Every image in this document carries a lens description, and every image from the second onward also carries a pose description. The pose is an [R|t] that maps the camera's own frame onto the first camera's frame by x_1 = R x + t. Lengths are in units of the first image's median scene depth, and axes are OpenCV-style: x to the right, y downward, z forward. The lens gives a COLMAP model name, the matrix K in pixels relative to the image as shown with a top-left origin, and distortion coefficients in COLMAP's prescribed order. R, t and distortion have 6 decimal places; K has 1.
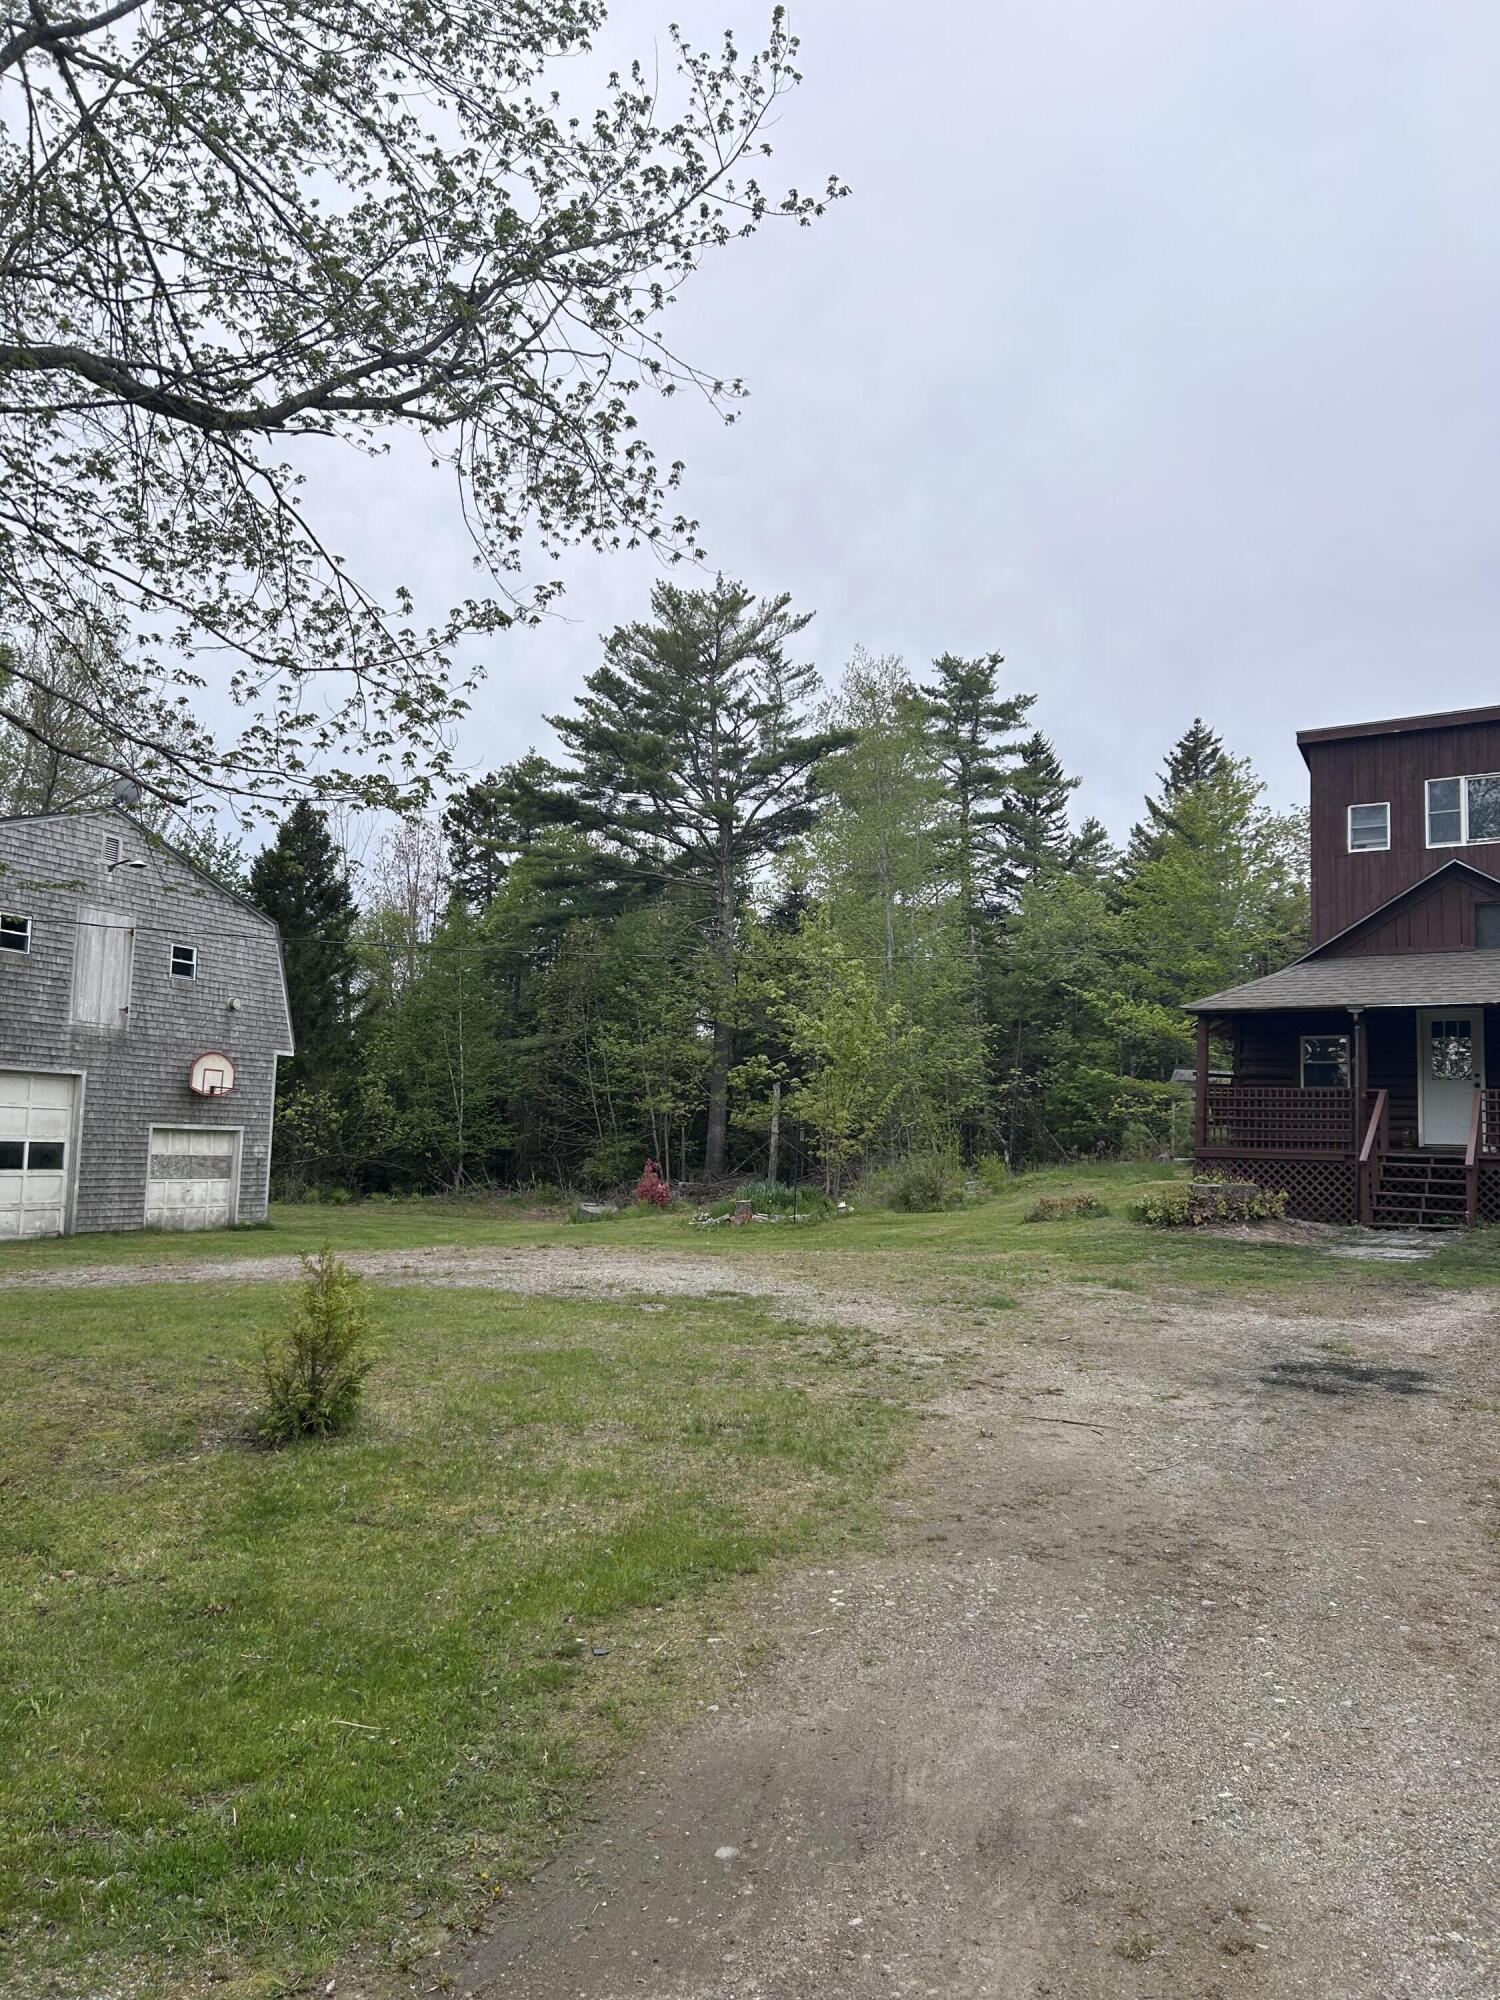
lens RADIAL K [[1522.6, 0, 750.0], [0, 1522.6, 1000.0], [0, 0, 1]] dist [0.002460, 0.000058]
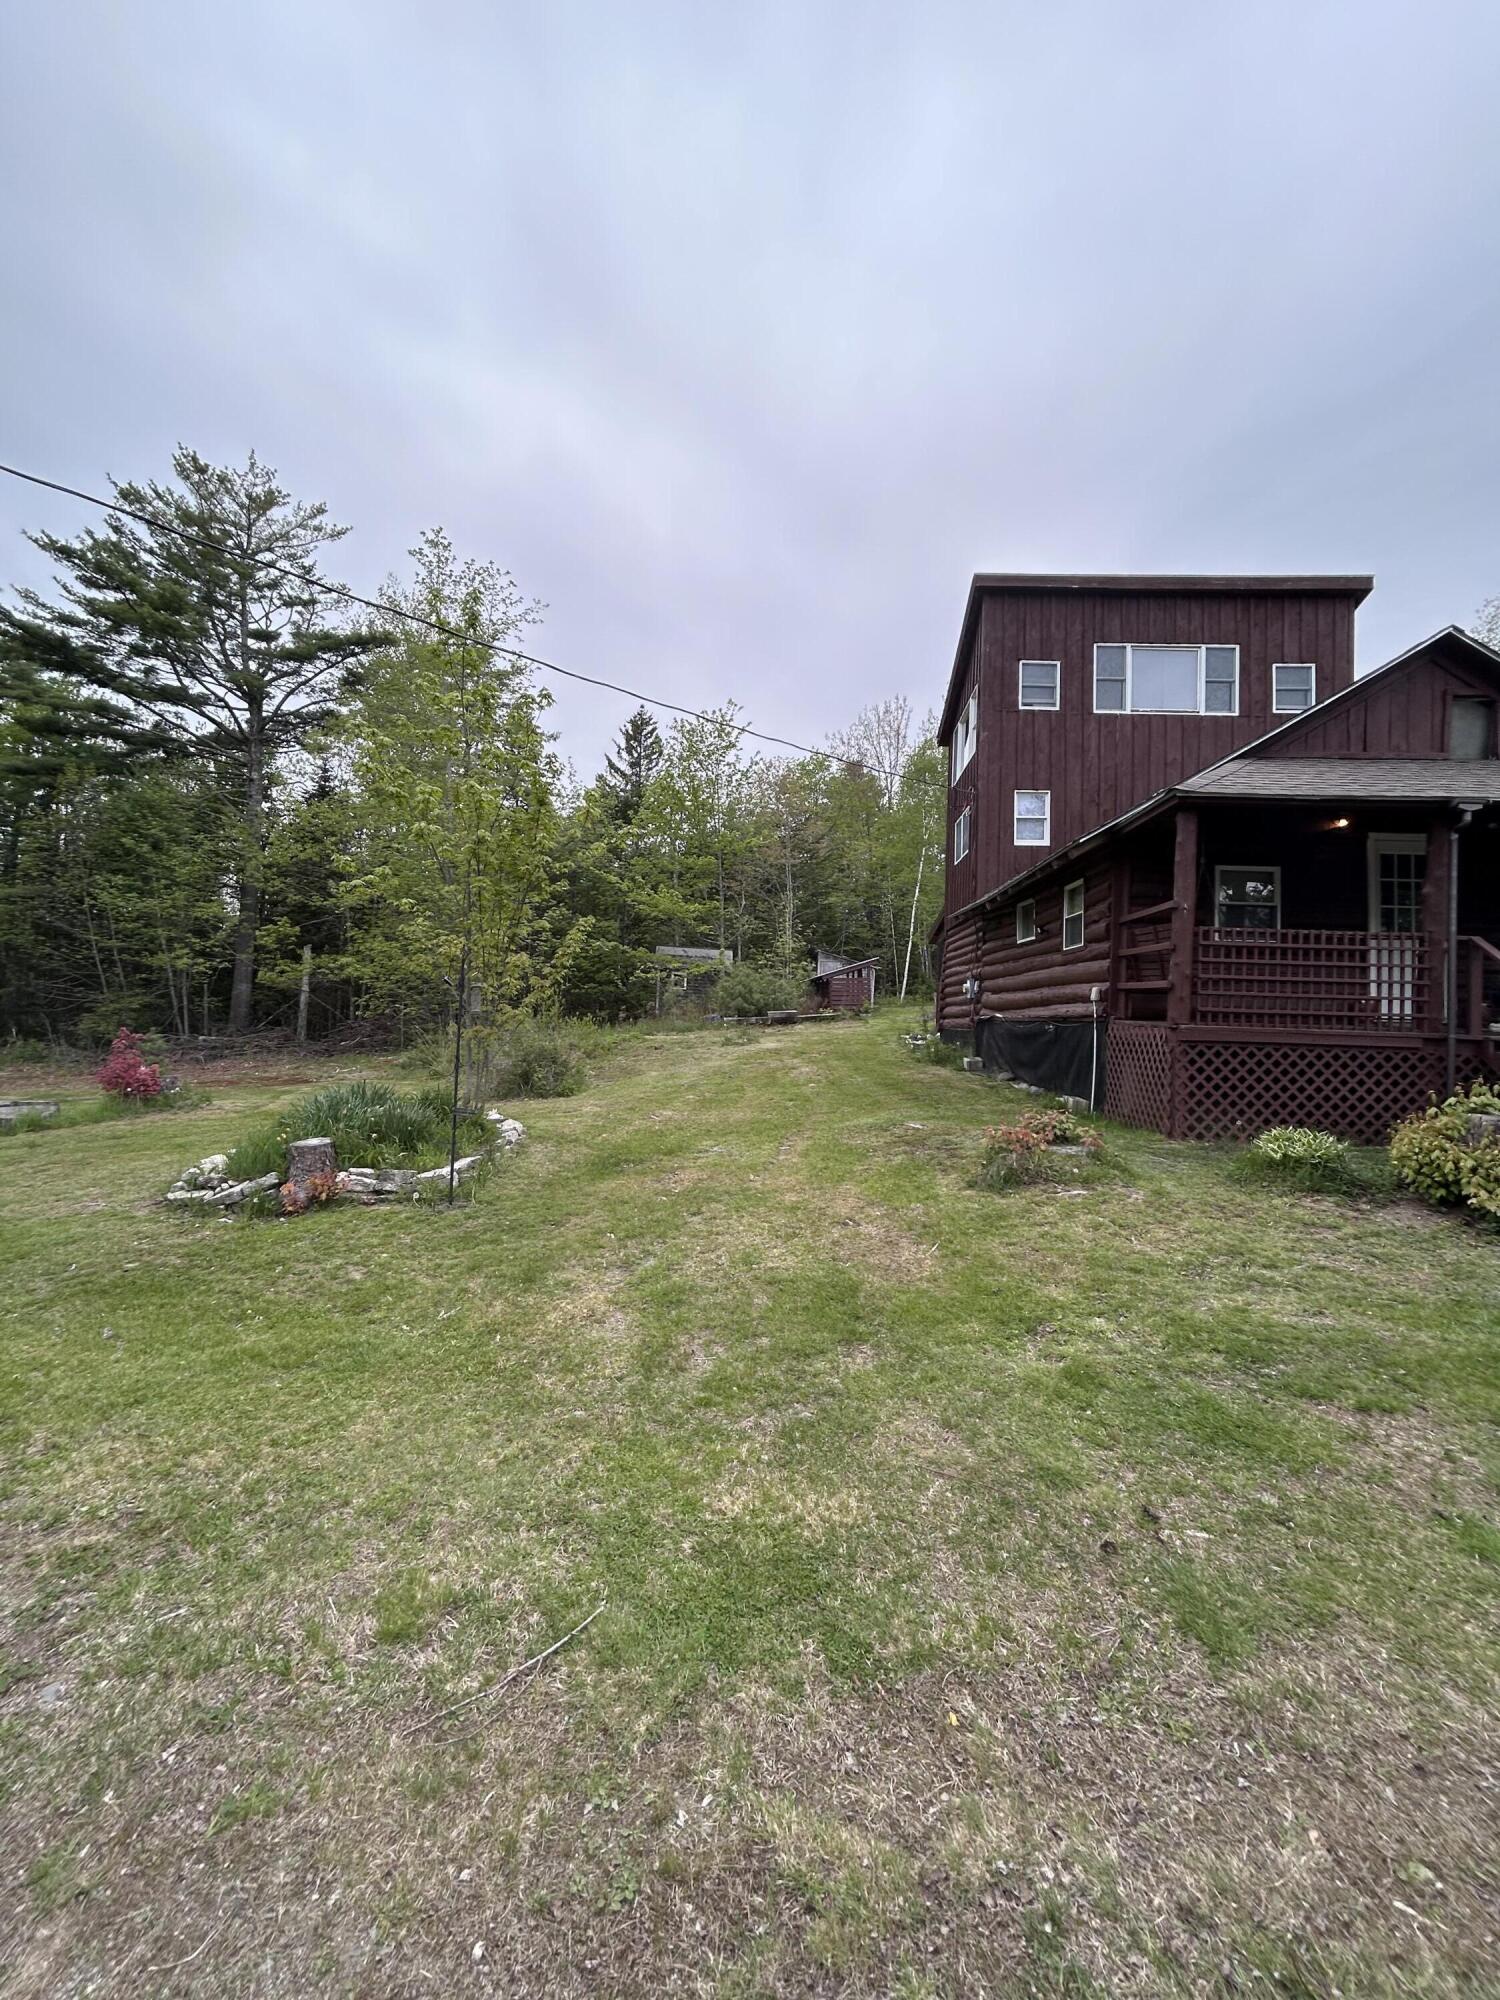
lens RADIAL K [[799.8, 0, 745.0], [0, 799.8, 998.3], [0, 0, 1]] dist [-0.002402, -0.000338]
pose [[0.857740, 0.011468, 0.513956, -0.007230], [-0.058075, 0.995513, 0.074709, 0.030293], [-0.510793, -0.093929, 0.854557, 0.335924]]
